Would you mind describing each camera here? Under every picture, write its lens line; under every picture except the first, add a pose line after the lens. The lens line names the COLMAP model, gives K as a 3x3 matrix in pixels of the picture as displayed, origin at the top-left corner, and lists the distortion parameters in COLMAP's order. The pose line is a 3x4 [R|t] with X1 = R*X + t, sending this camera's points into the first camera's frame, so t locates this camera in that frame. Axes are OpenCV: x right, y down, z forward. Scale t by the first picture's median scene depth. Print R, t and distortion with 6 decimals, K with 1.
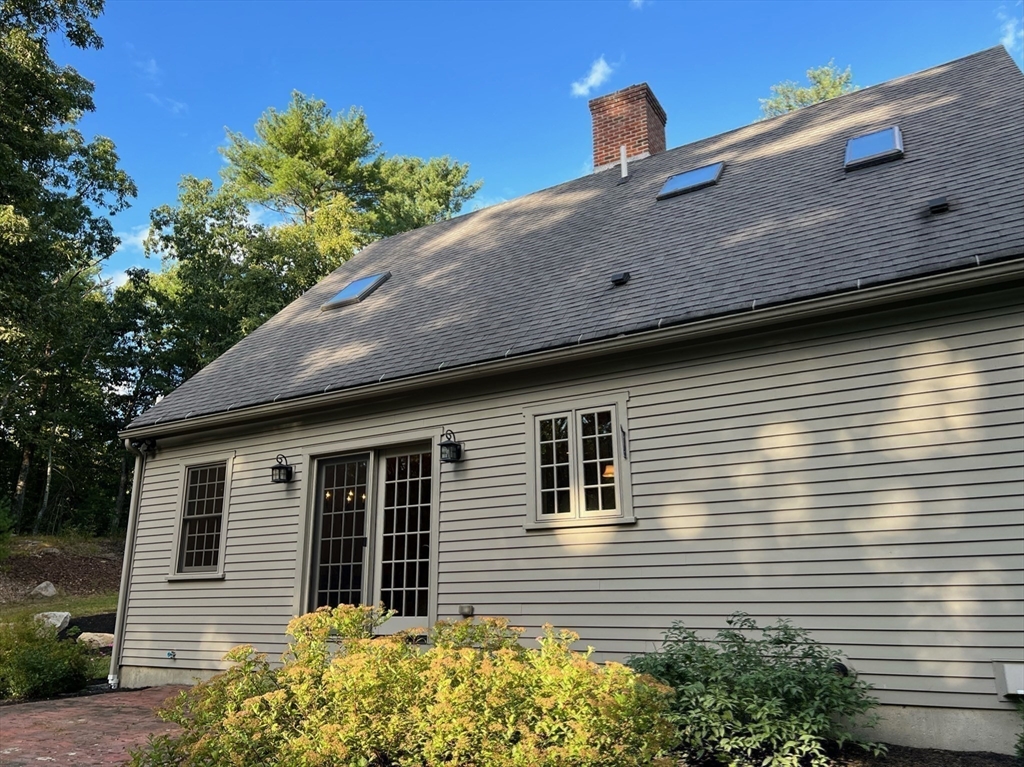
lens RADIAL K [[768.7, 0, 518.2], [0, 768.7, 378.1], [0, 0, 1]] dist [0.057790, -0.079954]
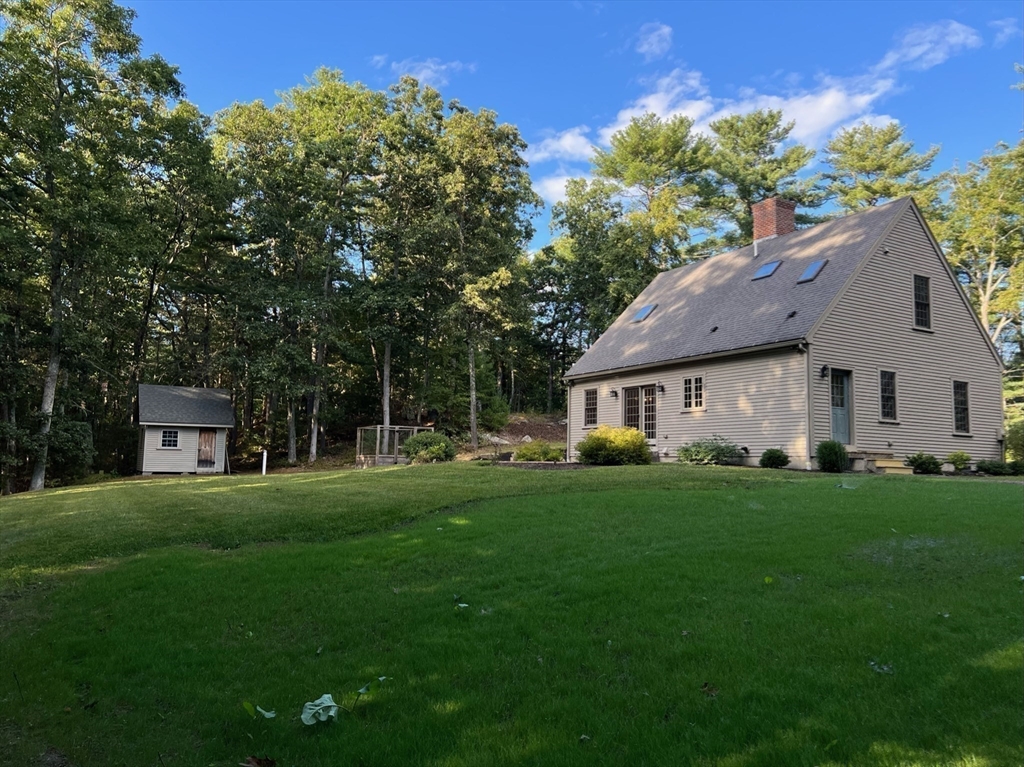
lens RADIAL K [[768.7, 0, 518.2], [0, 768.7, 378.1], [0, 0, 1]] dist [0.057790, -0.079954]
pose [[0.880618, -0.020349, -0.473389, 0.776256], [0.093257, 0.986979, 0.131054, -0.359204], [0.464559, -0.159555, 0.871050, -1.749439]]
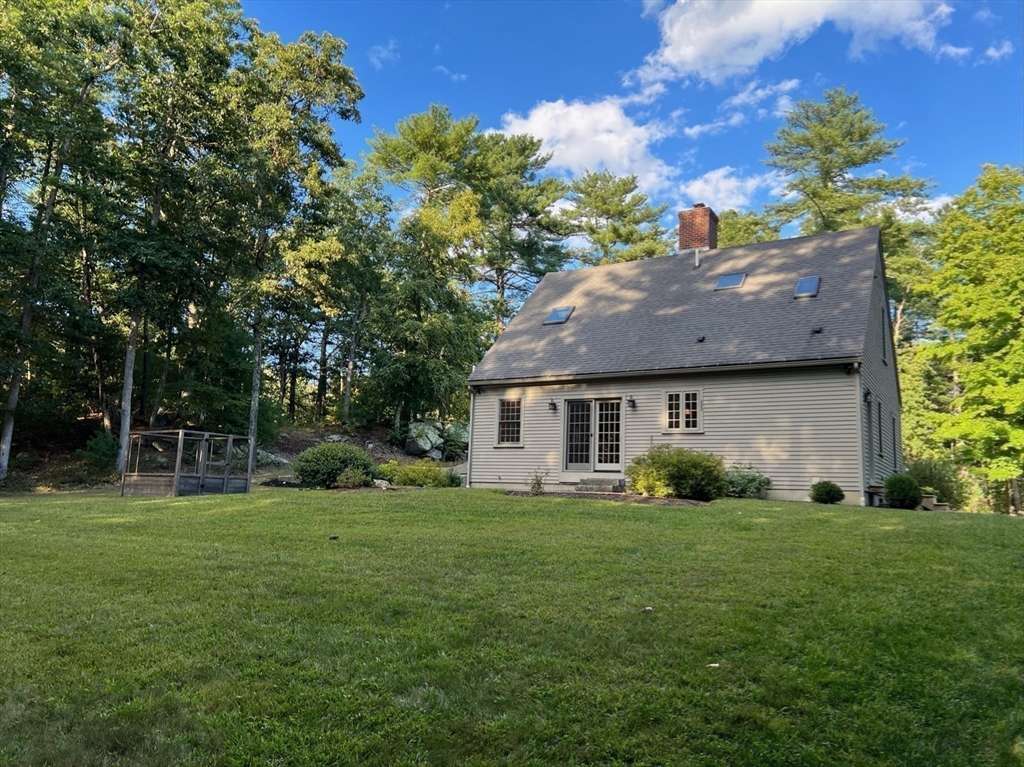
lens RADIAL K [[753.9, 0, 521.0], [0, 753.9, 382.7], [0, 0, 1]] dist [0.095435, -0.155147]
pose [[0.998790, 0.048449, -0.008445, -0.387470], [-0.047077, 0.991569, 0.120729, -0.232269], [0.014223, -0.120185, 0.992650, -1.353660]]
